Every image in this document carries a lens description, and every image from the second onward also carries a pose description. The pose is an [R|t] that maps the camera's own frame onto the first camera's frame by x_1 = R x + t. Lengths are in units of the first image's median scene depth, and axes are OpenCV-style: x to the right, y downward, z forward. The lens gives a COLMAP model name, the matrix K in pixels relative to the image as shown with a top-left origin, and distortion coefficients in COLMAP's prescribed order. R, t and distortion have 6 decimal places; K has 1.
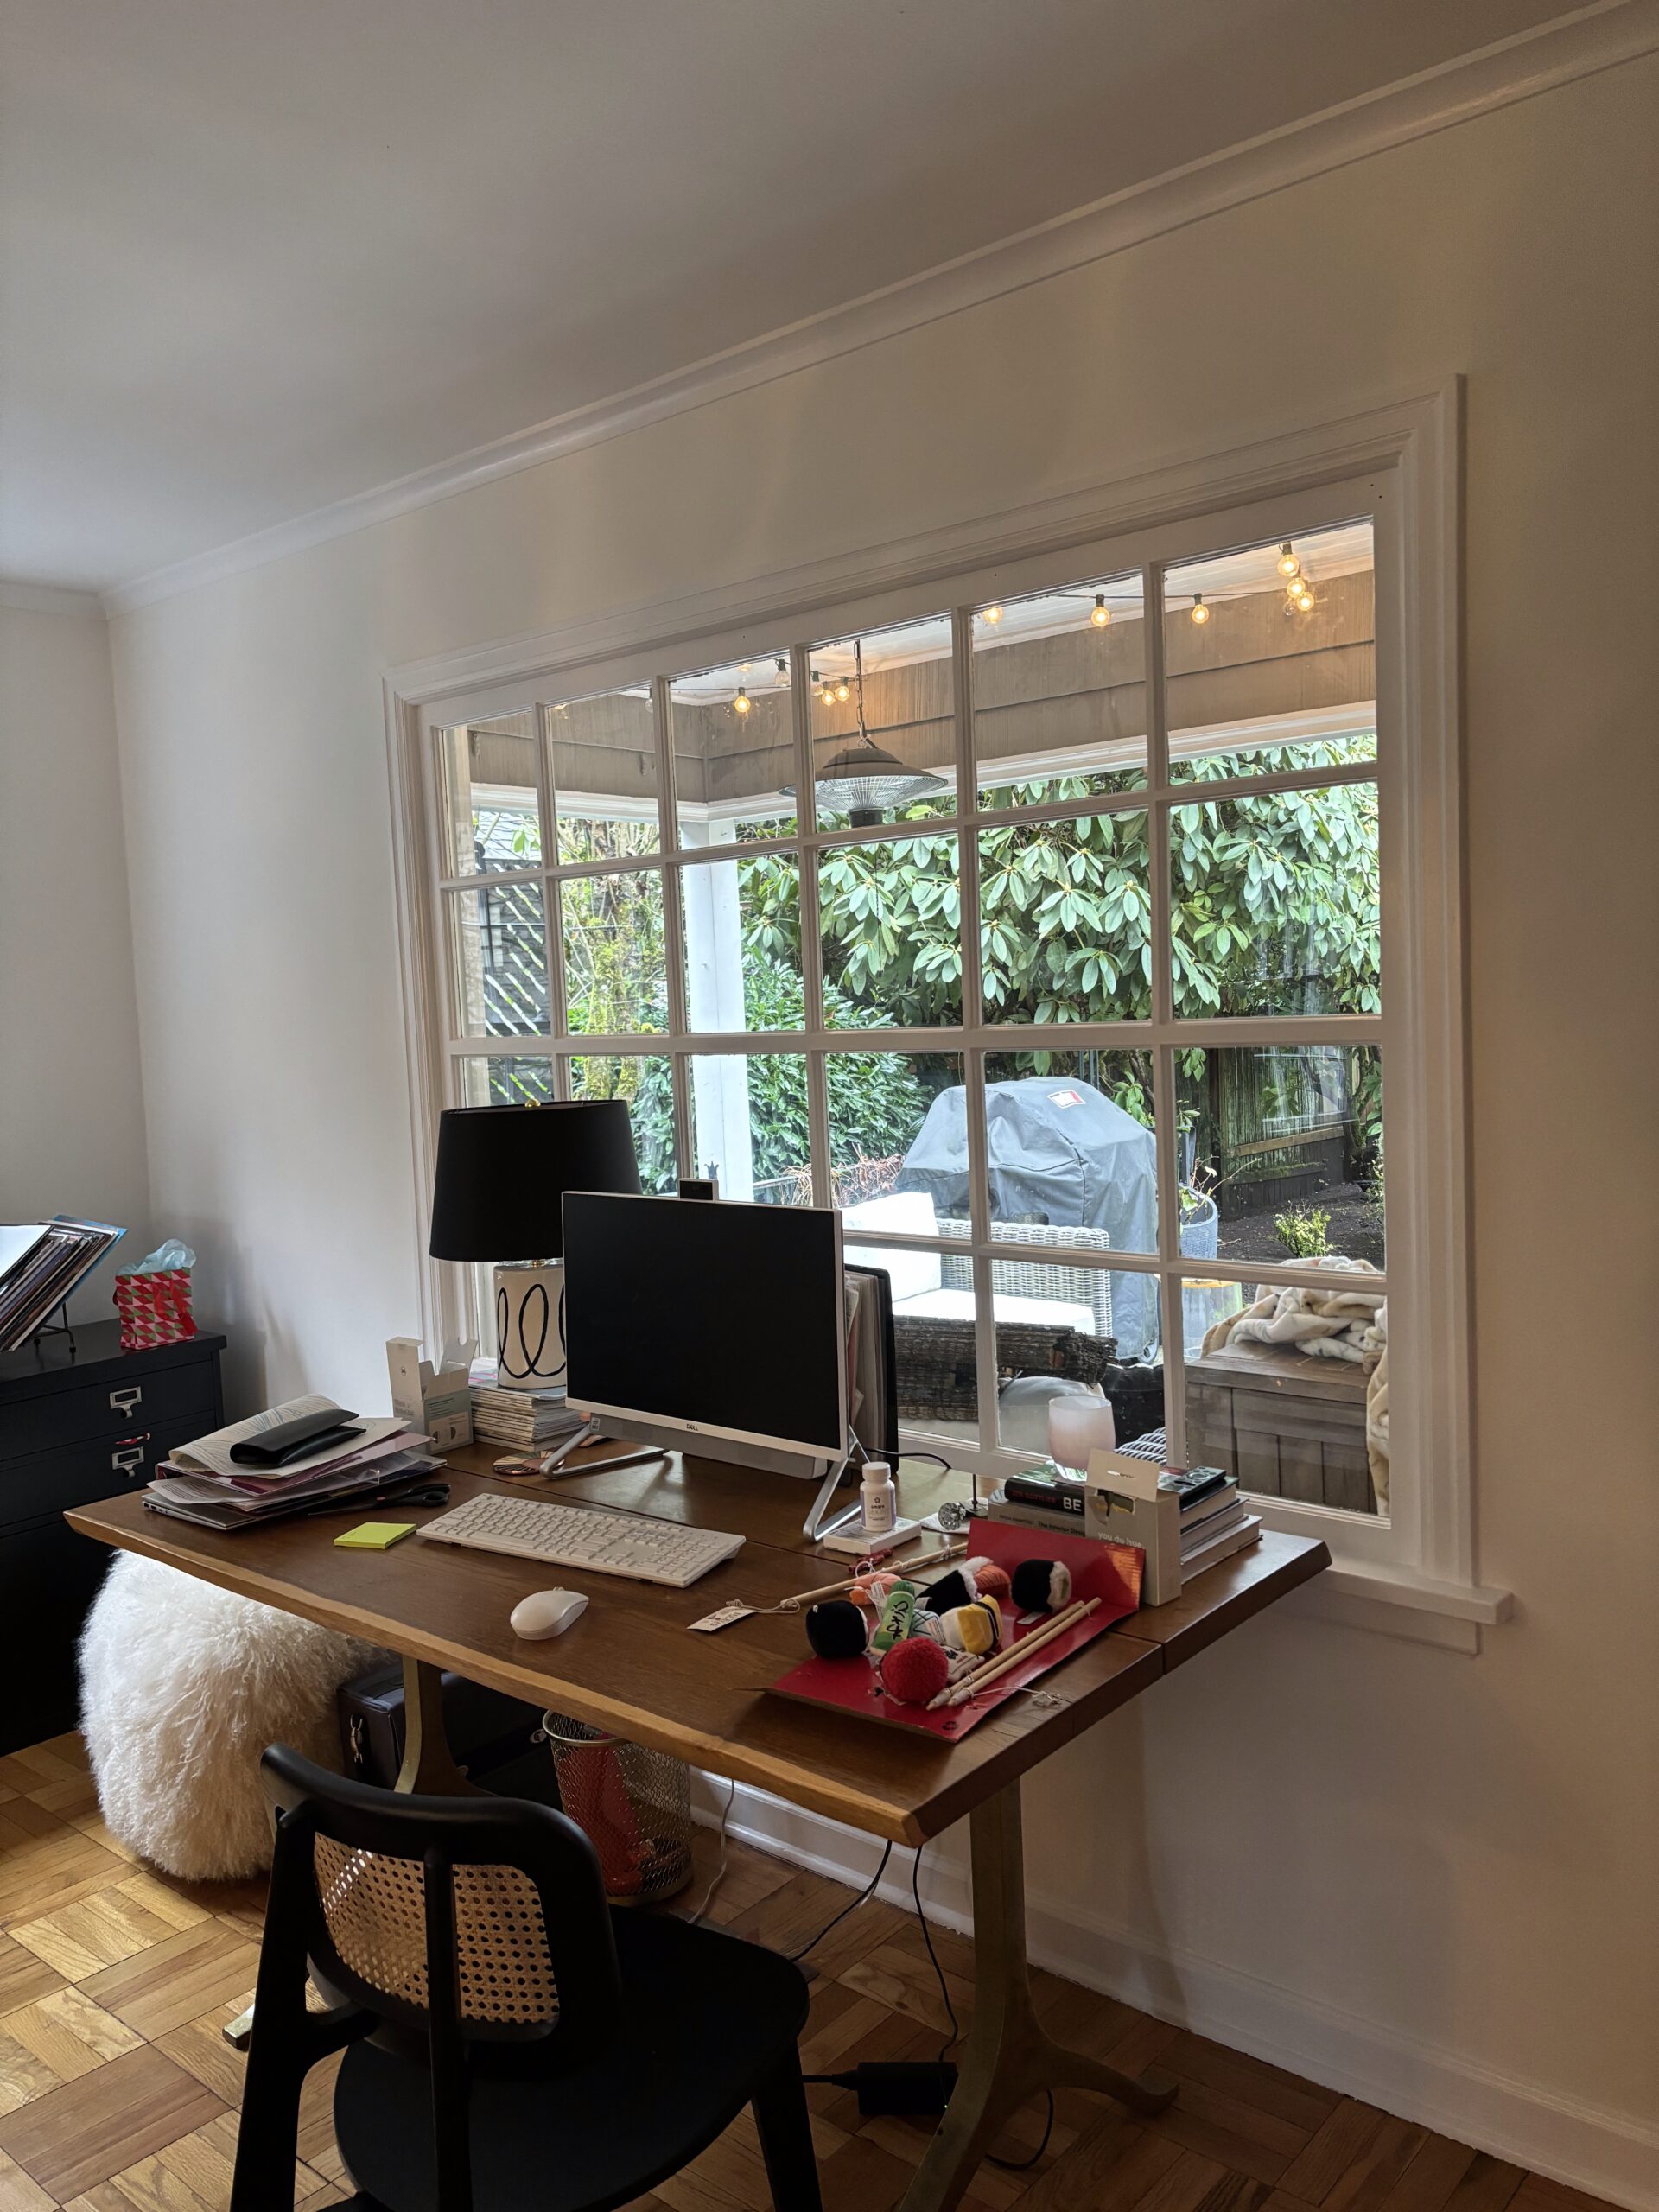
lens RADIAL K [[1650.7, 0, 817.7], [0, 1650.7, 1111.7], [0, 0, 1]] dist [0.038539, -0.048340]
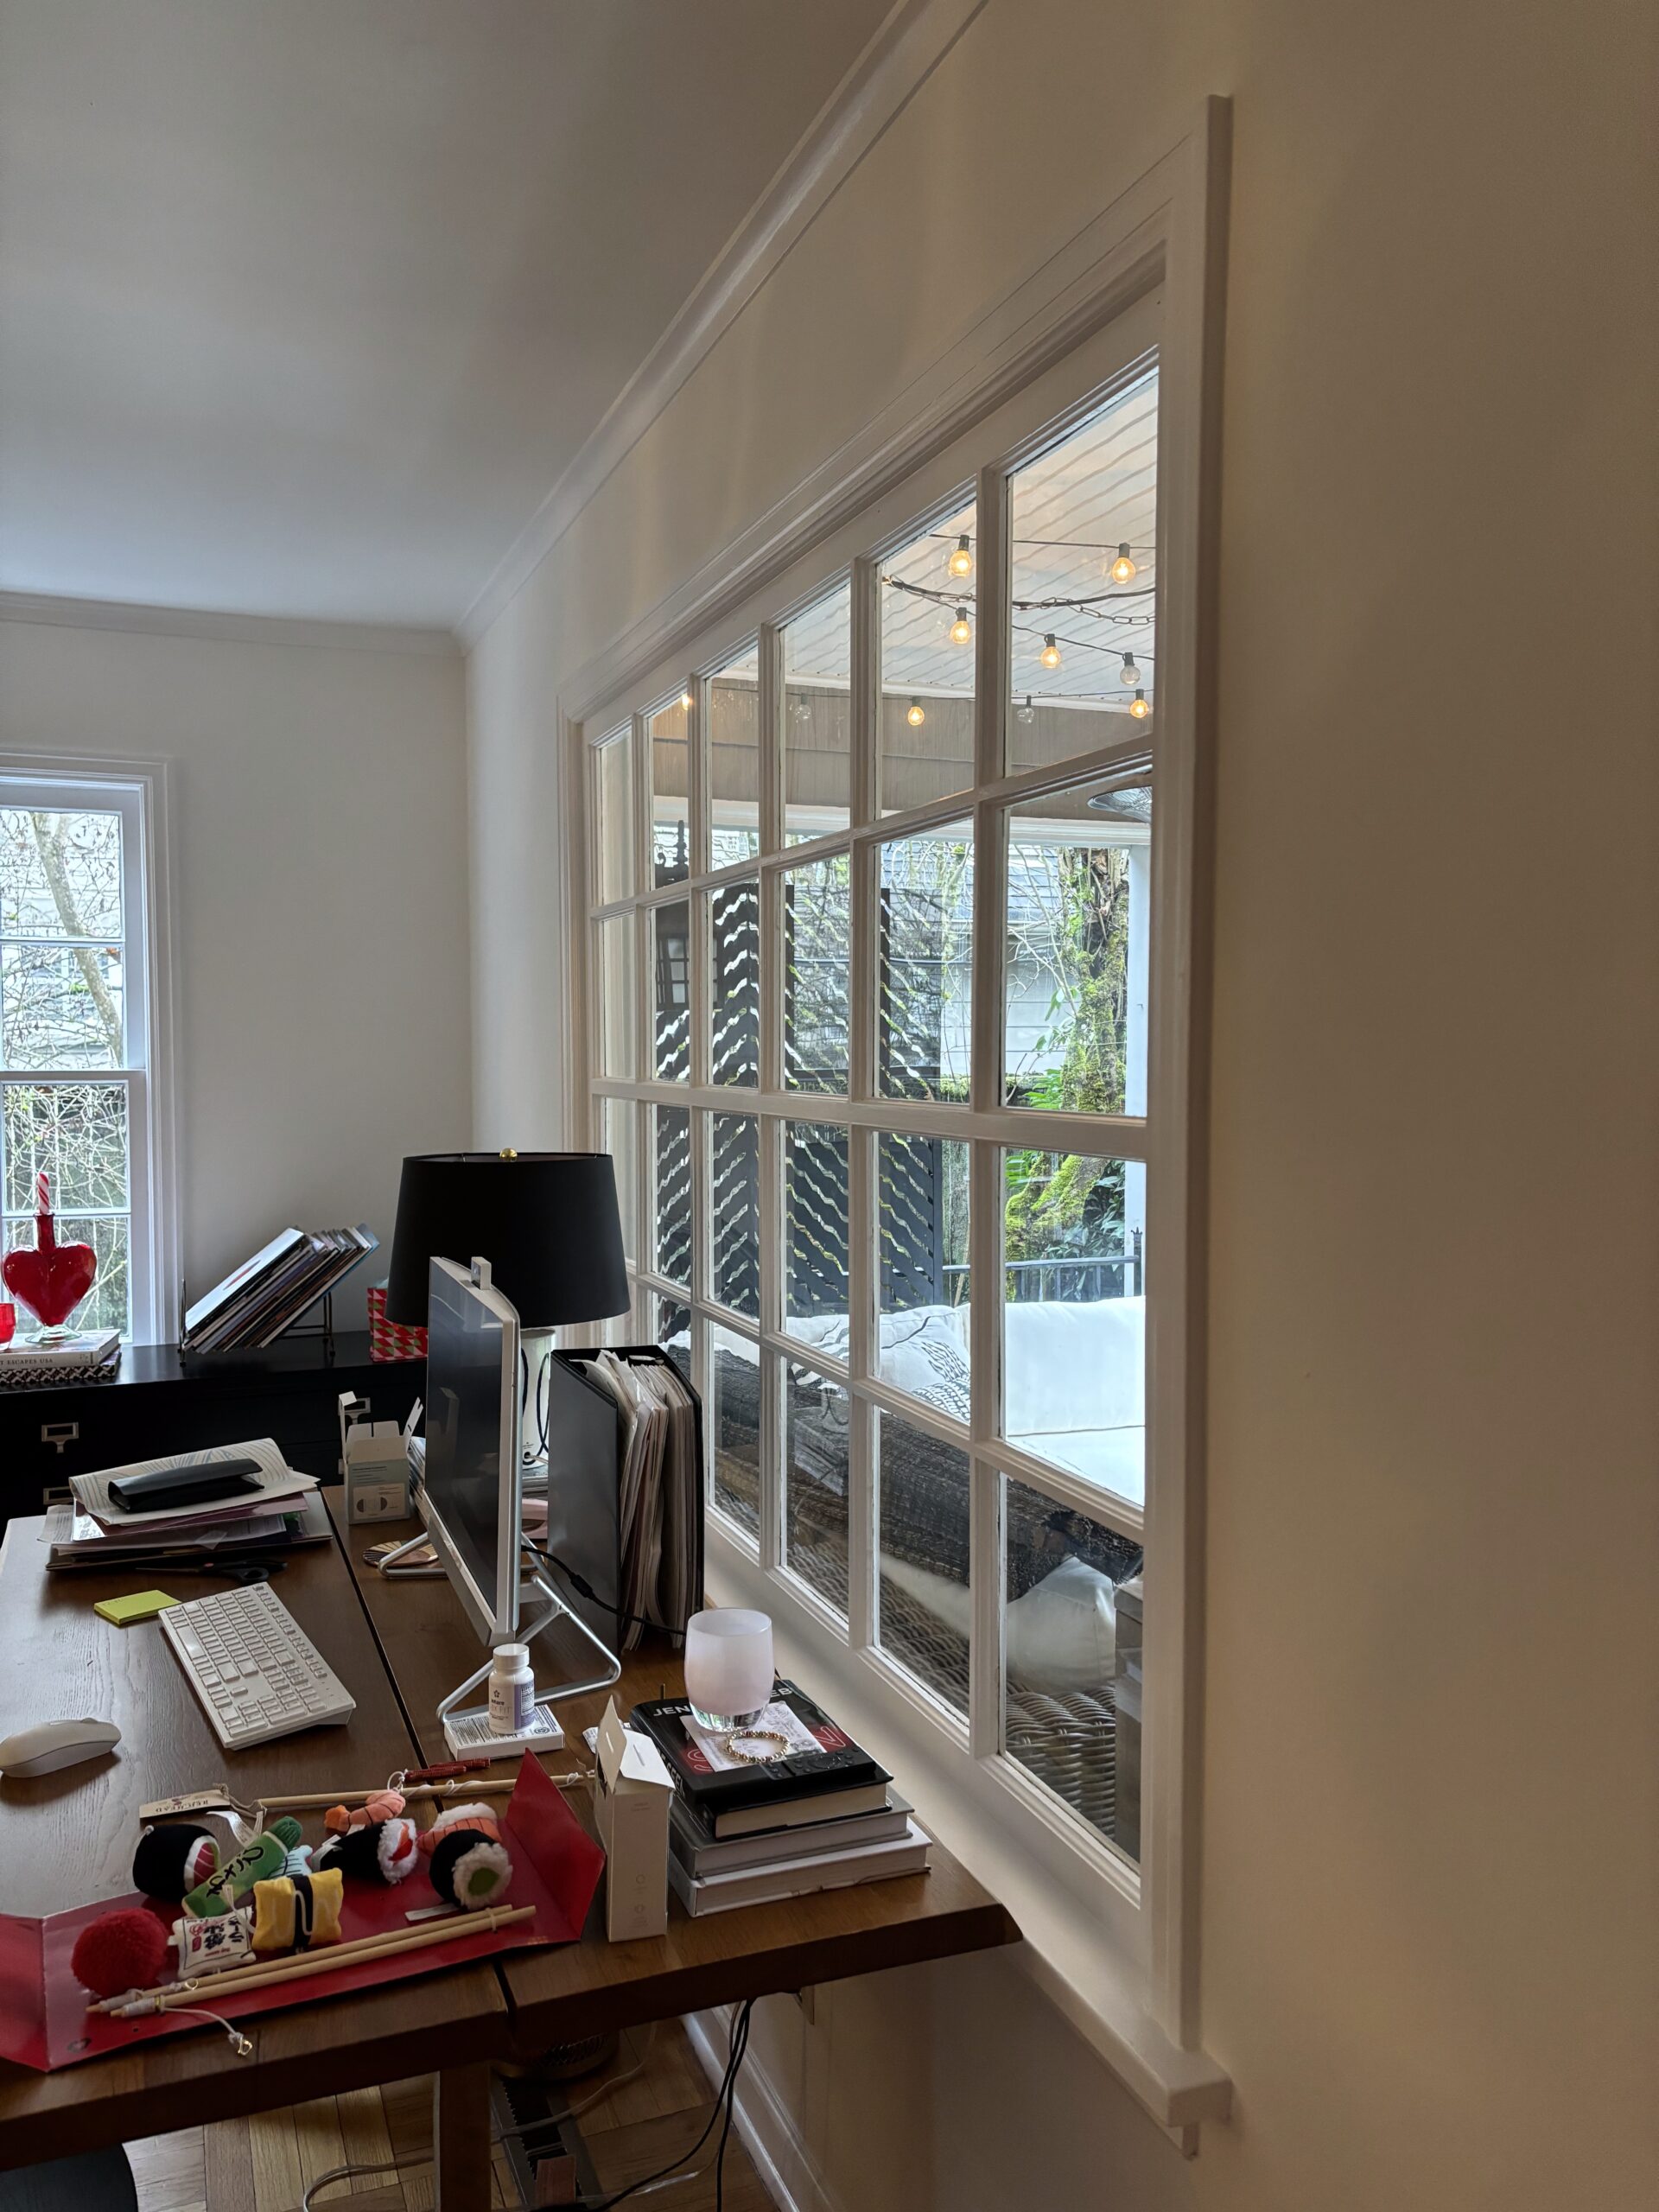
lens RADIAL K [[1650.7, 0, 835.5], [0, 1650.7, 1098.4], [0, 0, 1]] dist [0.038539, -0.048340]
pose [[0.888332, 0.057449, -0.455595, 0.408585], [-0.070025, 0.997487, -0.010757, -0.037757], [0.453832, 0.041459, 0.890122, 0.285948]]
